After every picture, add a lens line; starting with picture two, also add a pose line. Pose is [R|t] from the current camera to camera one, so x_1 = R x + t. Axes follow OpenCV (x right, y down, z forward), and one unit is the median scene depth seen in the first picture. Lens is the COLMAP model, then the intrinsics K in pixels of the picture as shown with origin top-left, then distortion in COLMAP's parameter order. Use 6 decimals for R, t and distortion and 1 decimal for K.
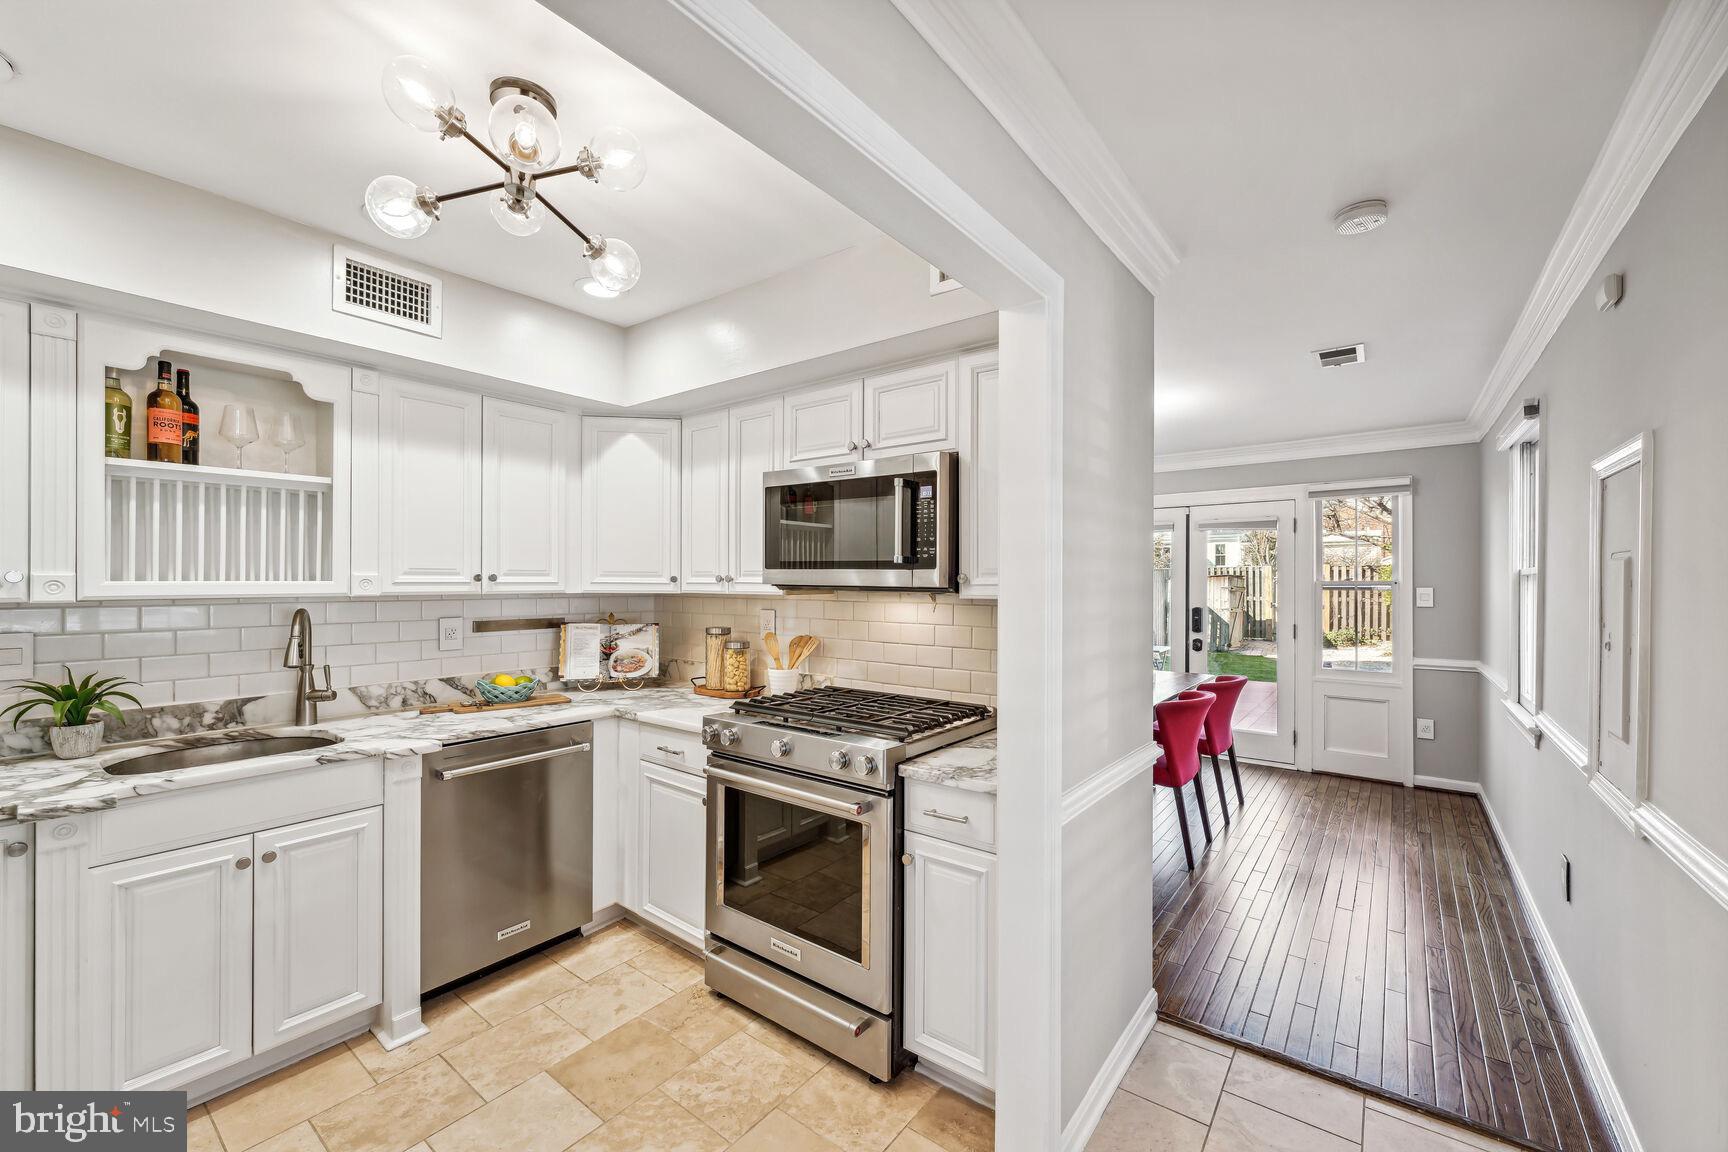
lens RADIAL K [[695.9, 0, 860.6], [0, 695.9, 582.5], [0, 0, 1]] dist [0.000779, 0.000233]
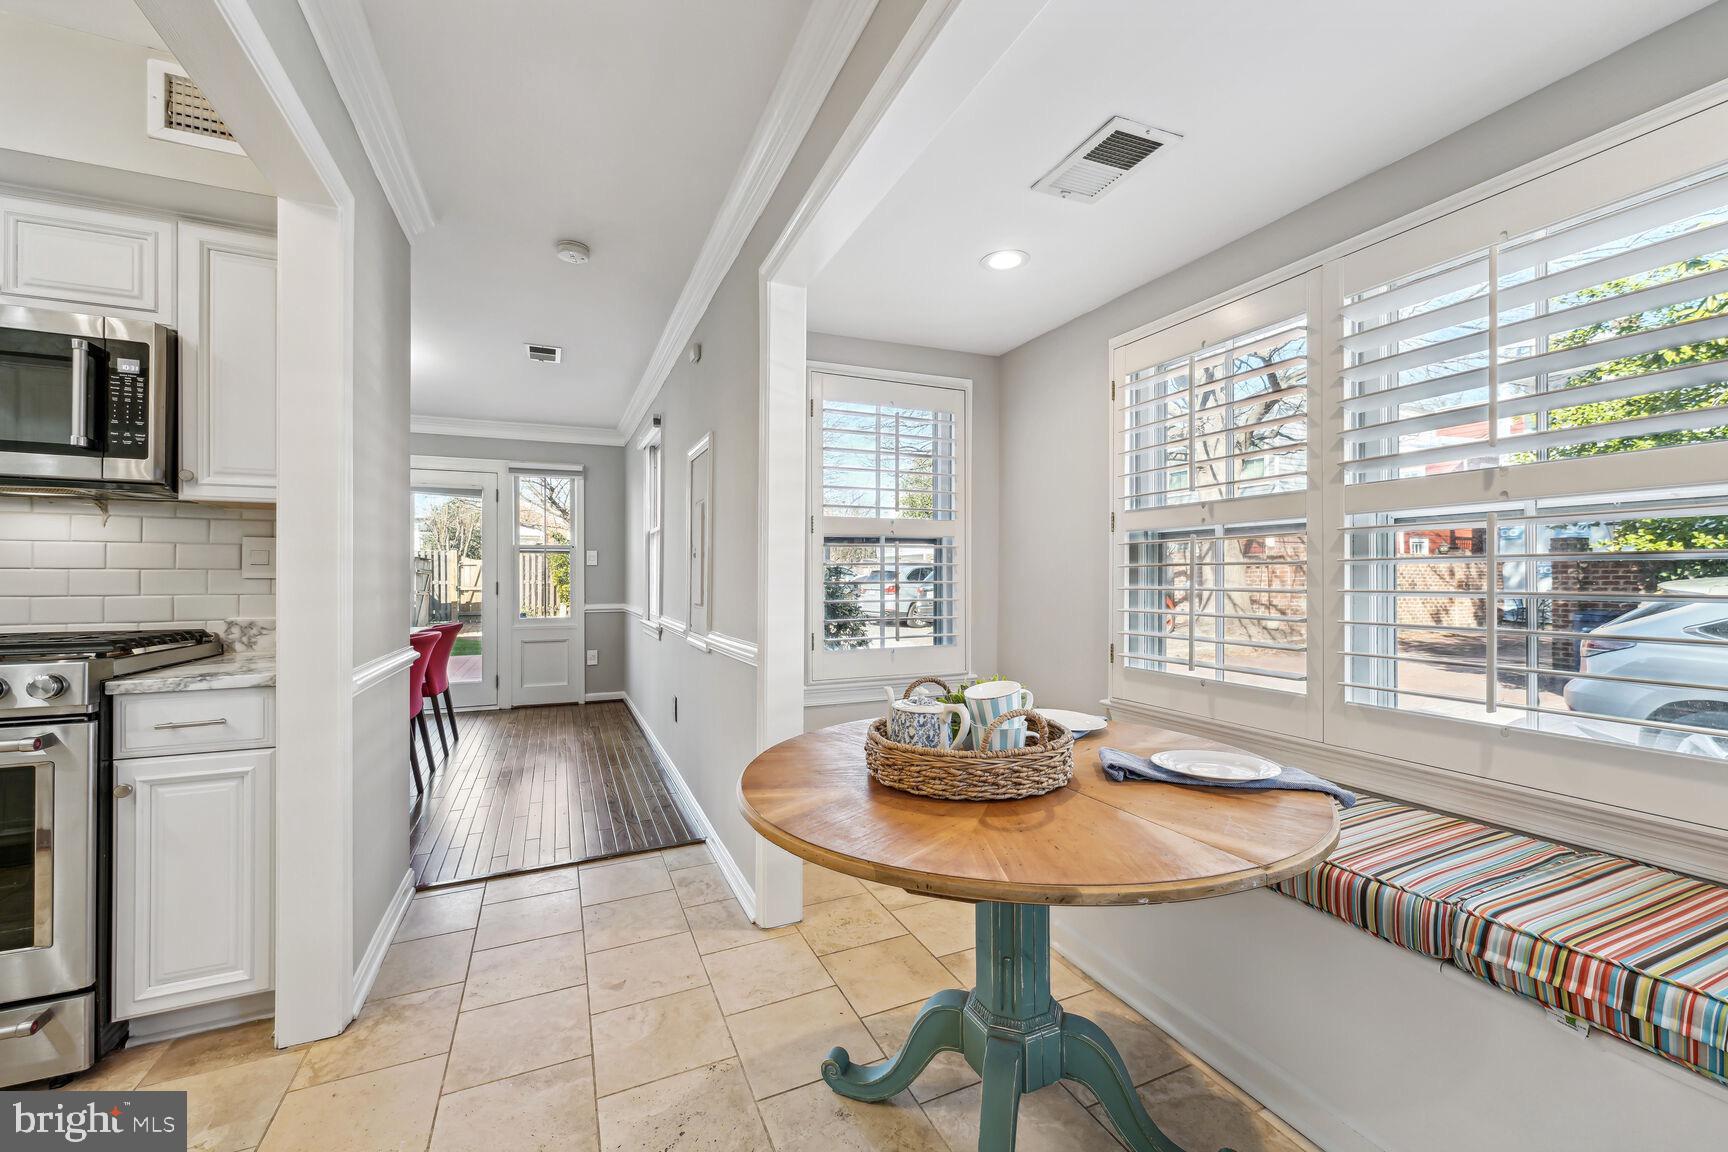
lens RADIAL K [[693.2, 0, 864.0], [0, 693.2, 576.0], [0, 0, 1]] dist [0.000444, 0.000174]
pose [[0.475696, -0.000068, 0.879610, -0.191941], [0.001454, 0.999999, -0.000709, 0.108875], [-0.879609, 0.001616, 0.475695, -0.151654]]
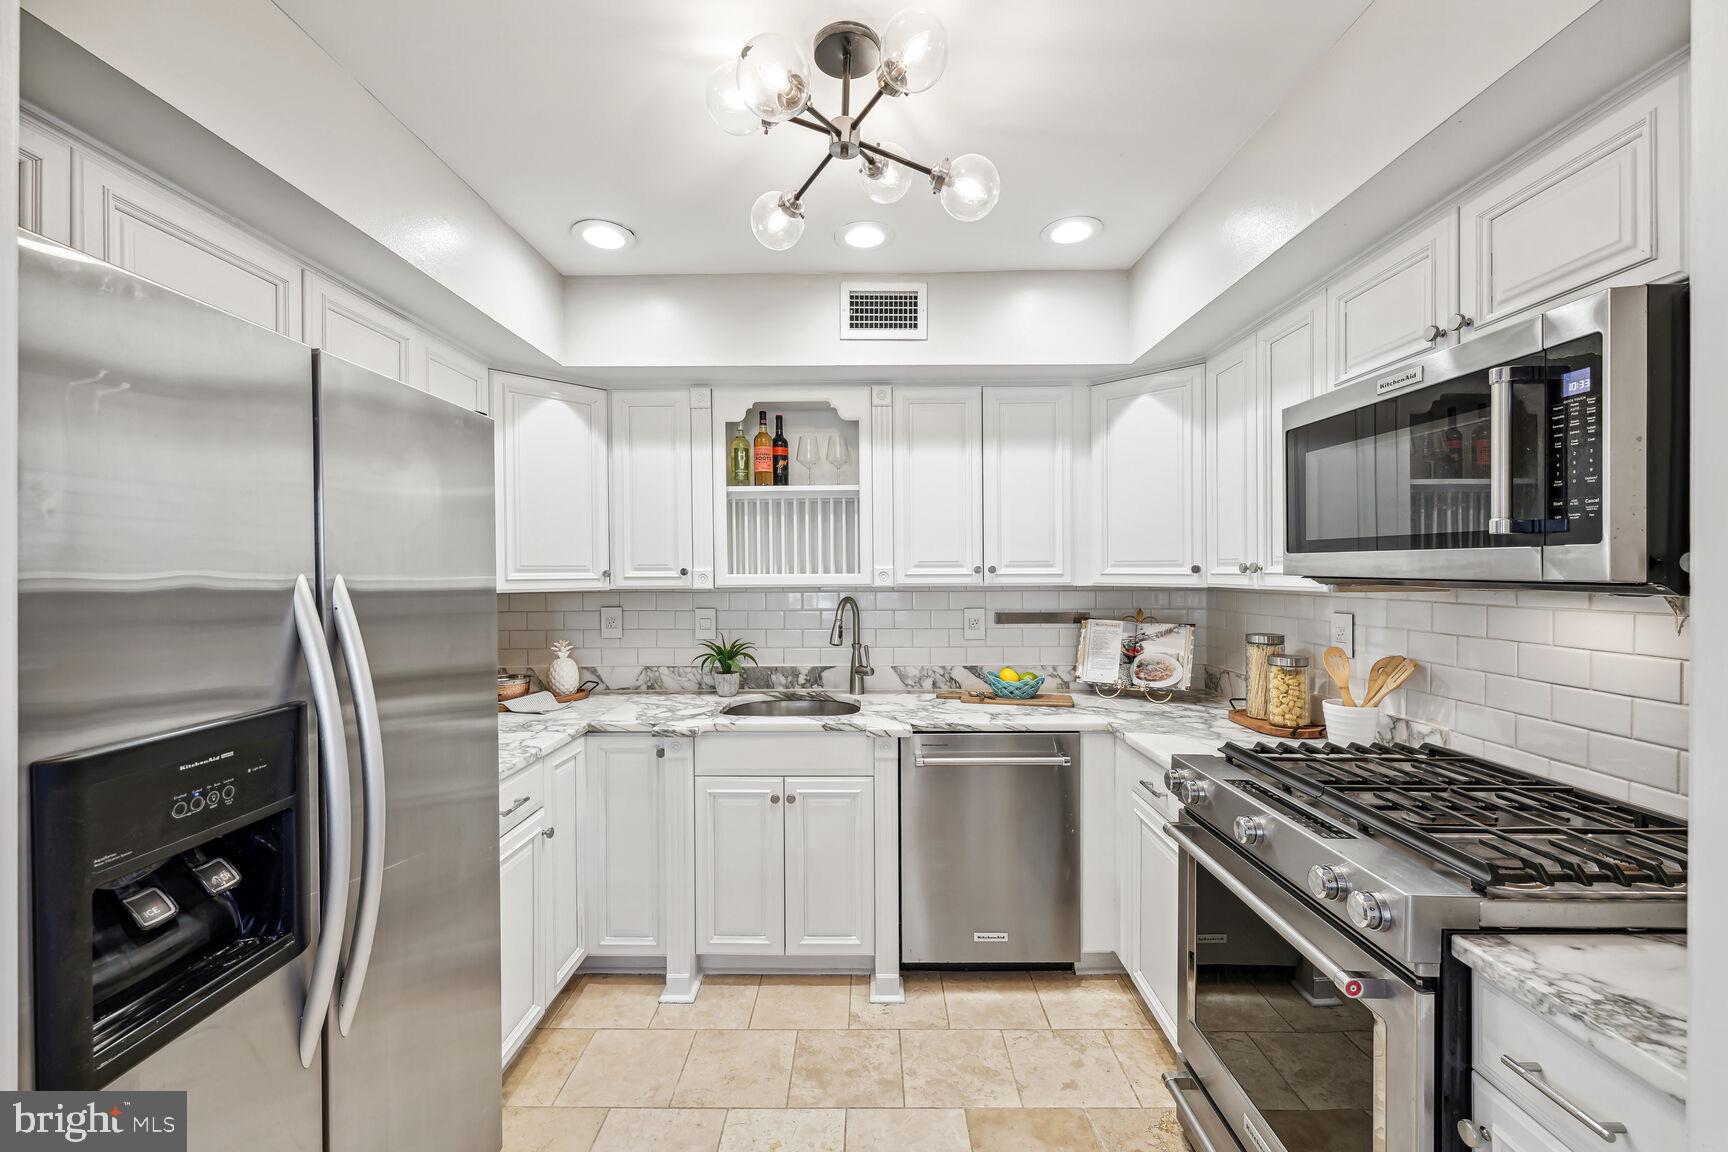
lens RADIAL K [[693.2, 0, 864.0], [0, 693.2, 576.0], [0, 0, 1]] dist [0.000444, 0.000174]
pose [[0.605257, -0.000878, -0.796030, 0.155425], [0.003871, 0.999991, 0.001841, -0.000095], [0.796021, -0.004196, 0.605255, 0.282641]]
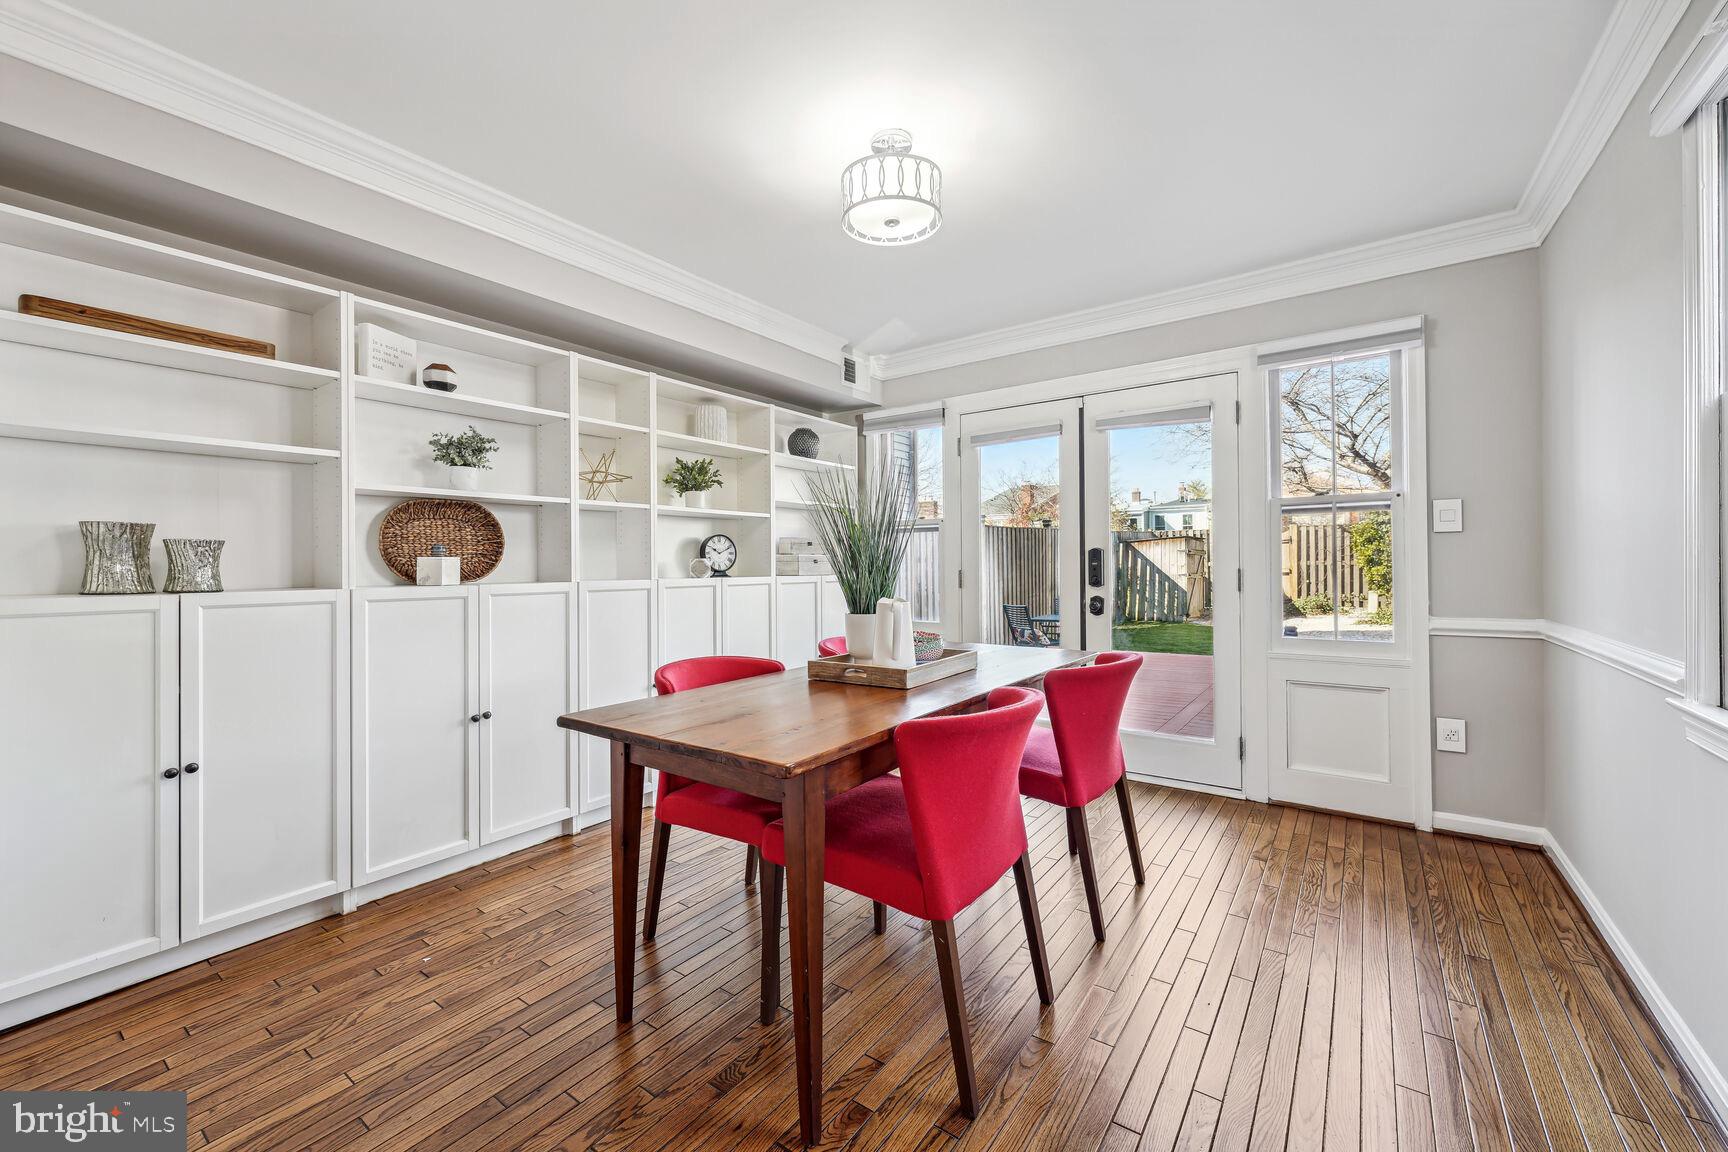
lens RADIAL K [[694.7, 0, 863.2], [0, 694.7, 564.8], [0, 0, 1]] dist [0.001297, -0.000027]
pose [[0.999347, -0.014112, 0.033270, 0.548432], [0.013999, 0.999895, 0.003651, 0.103596], [-0.033318, -0.003183, 0.999440, 0.799193]]
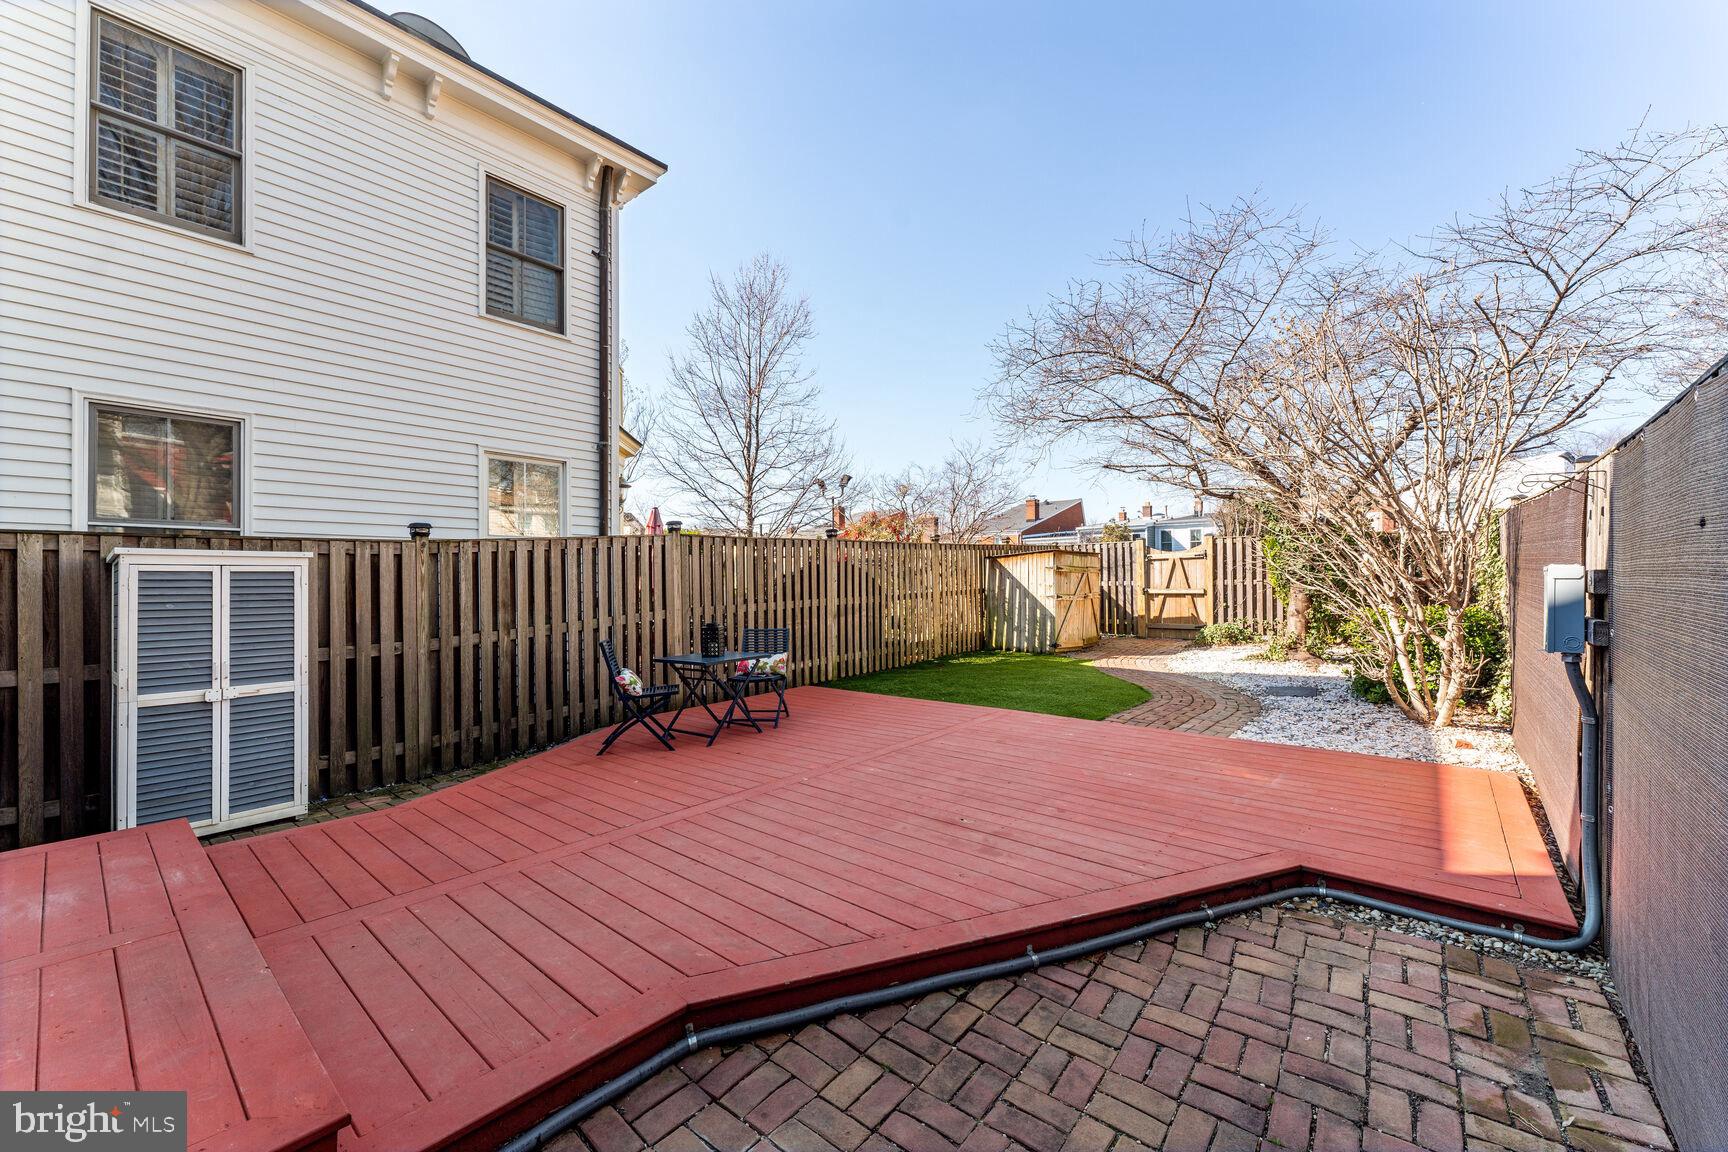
lens RADIAL K [[693.2, 0, 864.0], [0, 693.2, 576.0], [0, 0, 1]] dist [0.000444, 0.000174]
pose [[0.999301, -0.013174, -0.034979, 2.200692], [0.012911, 0.999887, -0.007710, 0.122965], [0.035077, 0.007253, 0.999358, 1.623060]]
